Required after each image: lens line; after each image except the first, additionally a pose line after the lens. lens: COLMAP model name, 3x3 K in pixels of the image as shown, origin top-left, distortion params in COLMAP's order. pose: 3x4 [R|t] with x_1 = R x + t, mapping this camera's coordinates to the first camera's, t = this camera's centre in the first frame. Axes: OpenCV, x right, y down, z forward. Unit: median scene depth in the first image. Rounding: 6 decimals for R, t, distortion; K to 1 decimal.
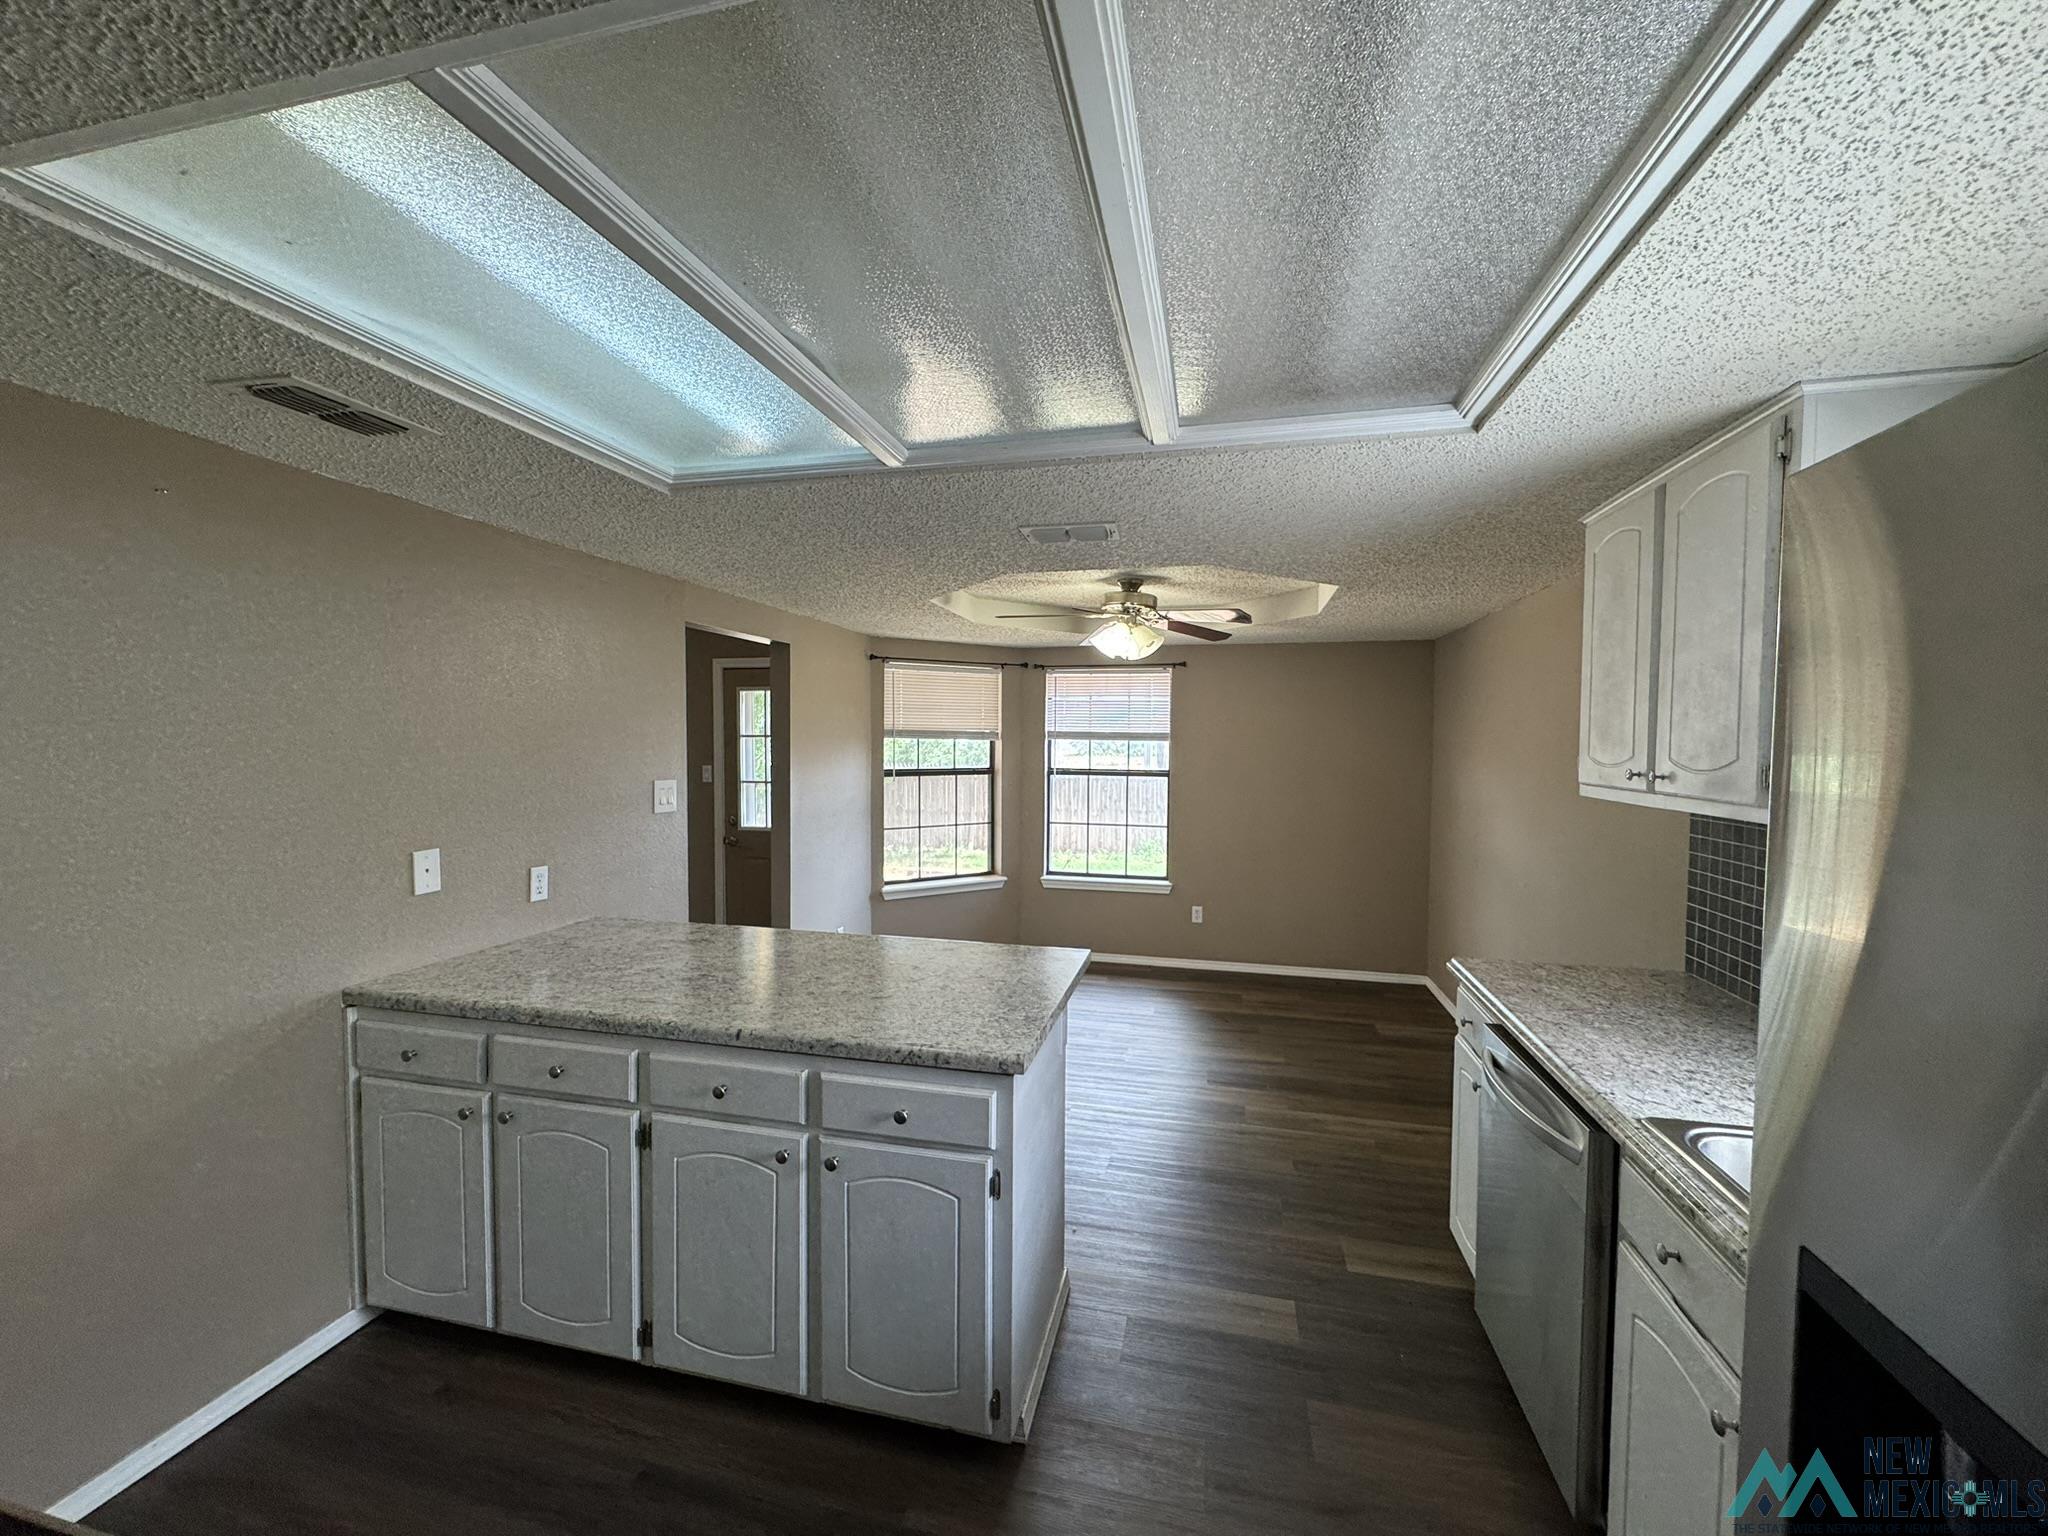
lens RADIAL K [[814.6, 0, 1023.3], [0, 814.6, 766.7], [0, 0, 1]] dist [-0.002024, 0.000485]
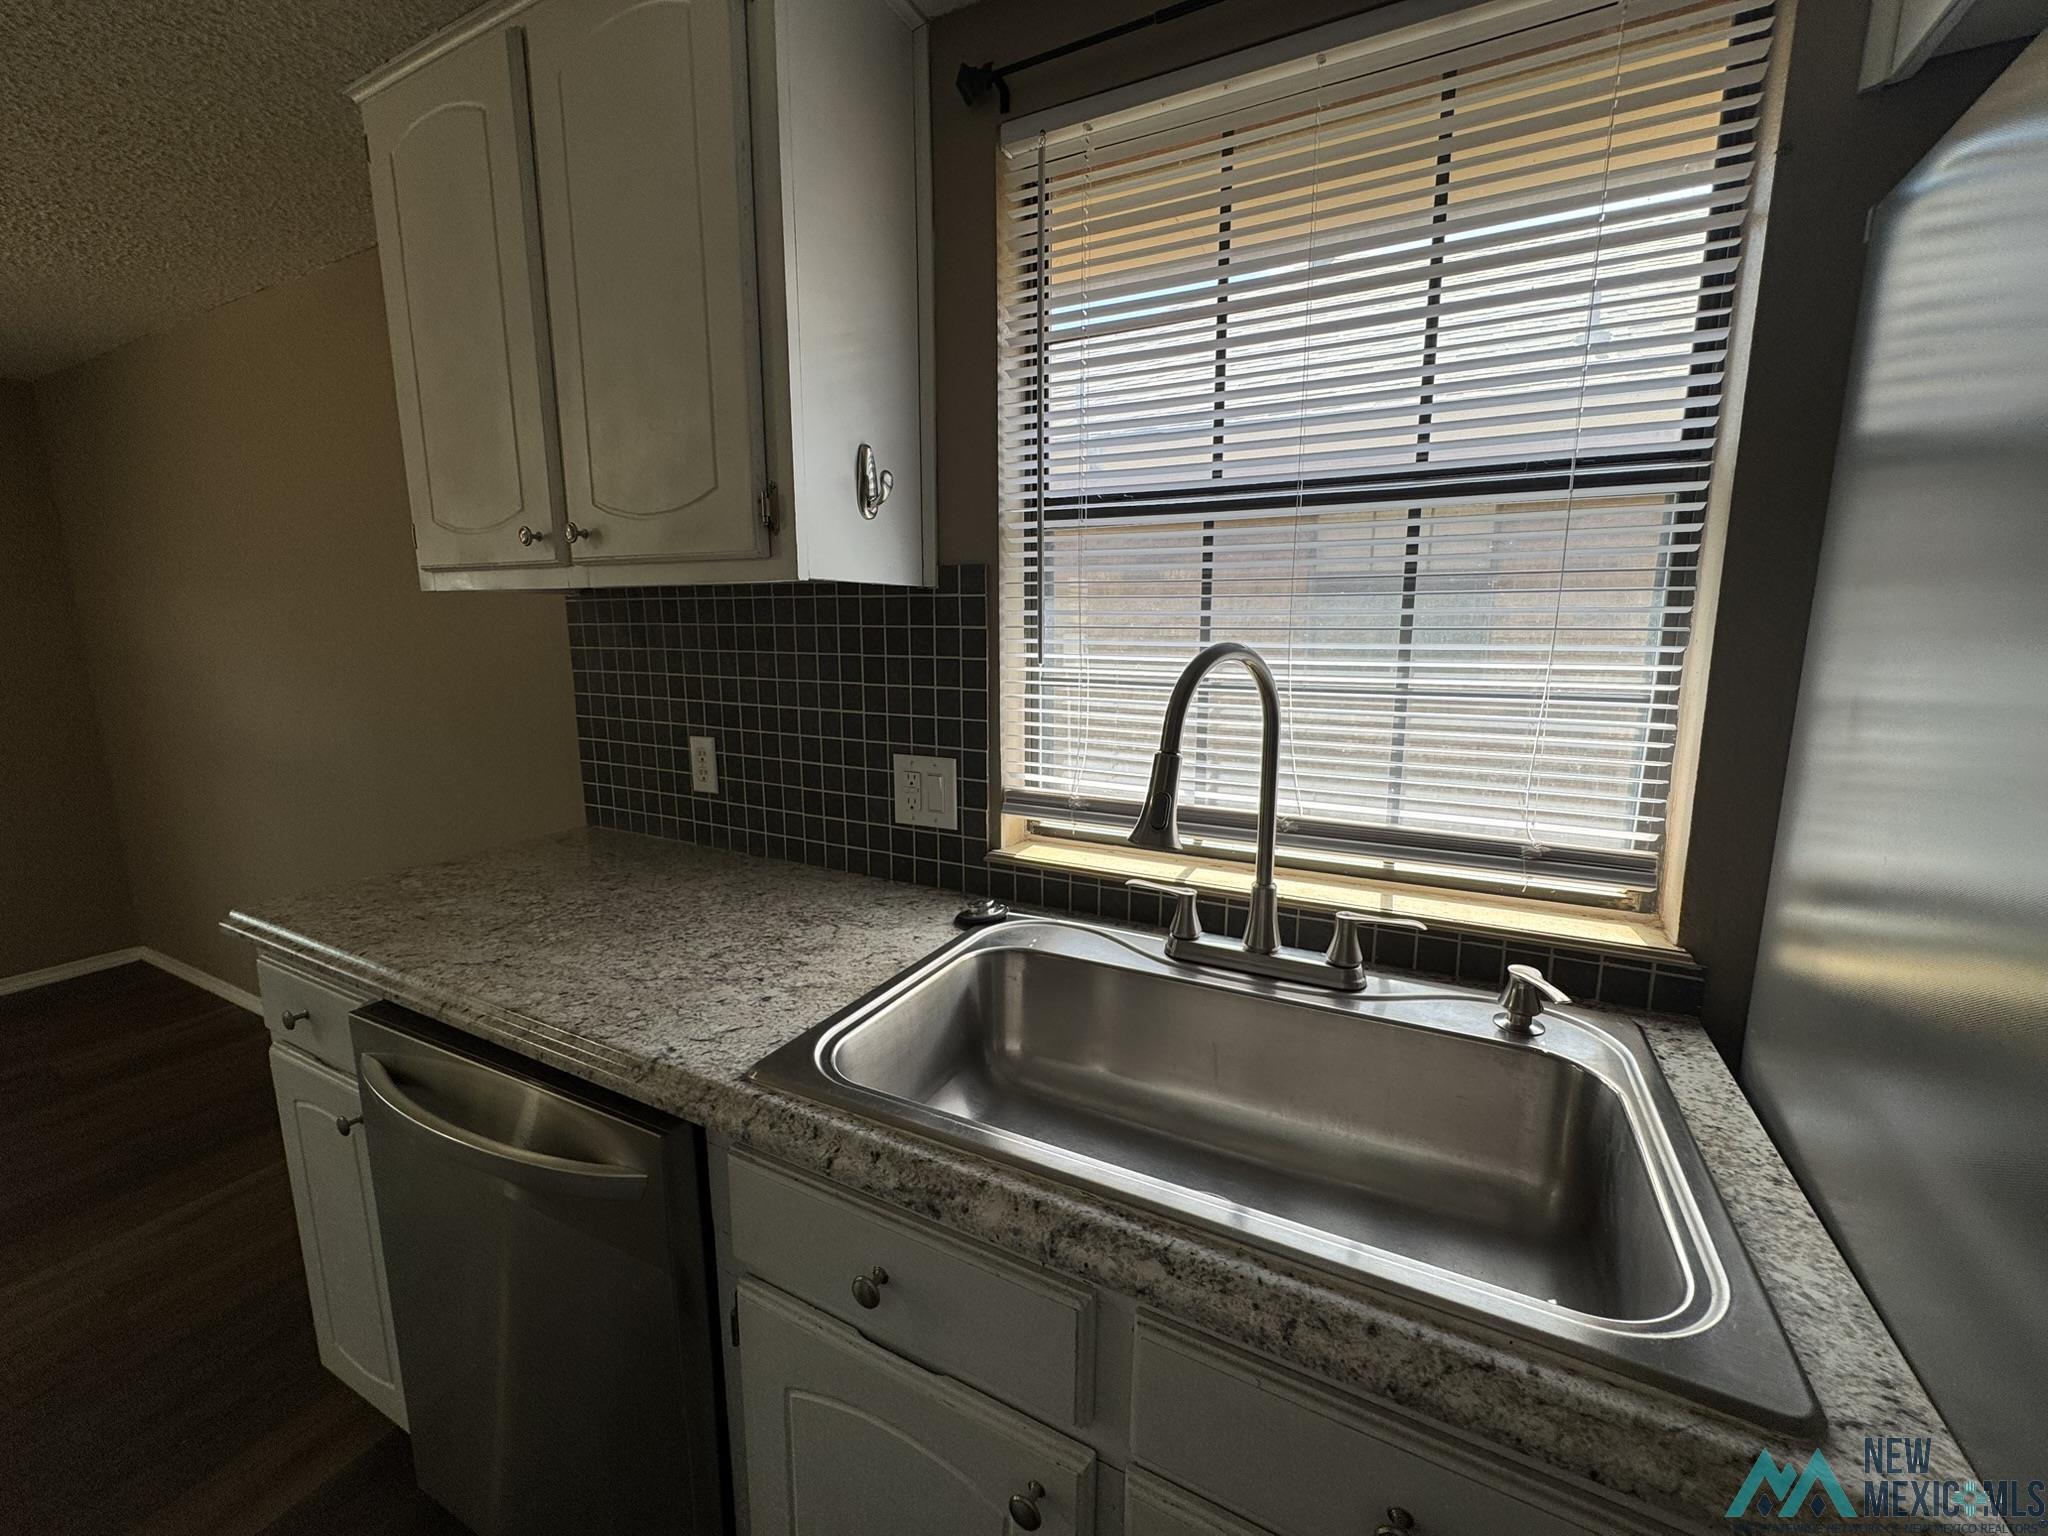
lens RADIAL K [[814.9, 0, 1020.9], [0, 814.9, 769.7], [0, 0, 1]] dist [-0.000978, -0.000109]
pose [[0.241148, -0.176637, 0.954278, 0.079530], [0.032384, 0.984214, 0.173995, 0.034145], [-0.969948, -0.011056, 0.243062, 0.182169]]
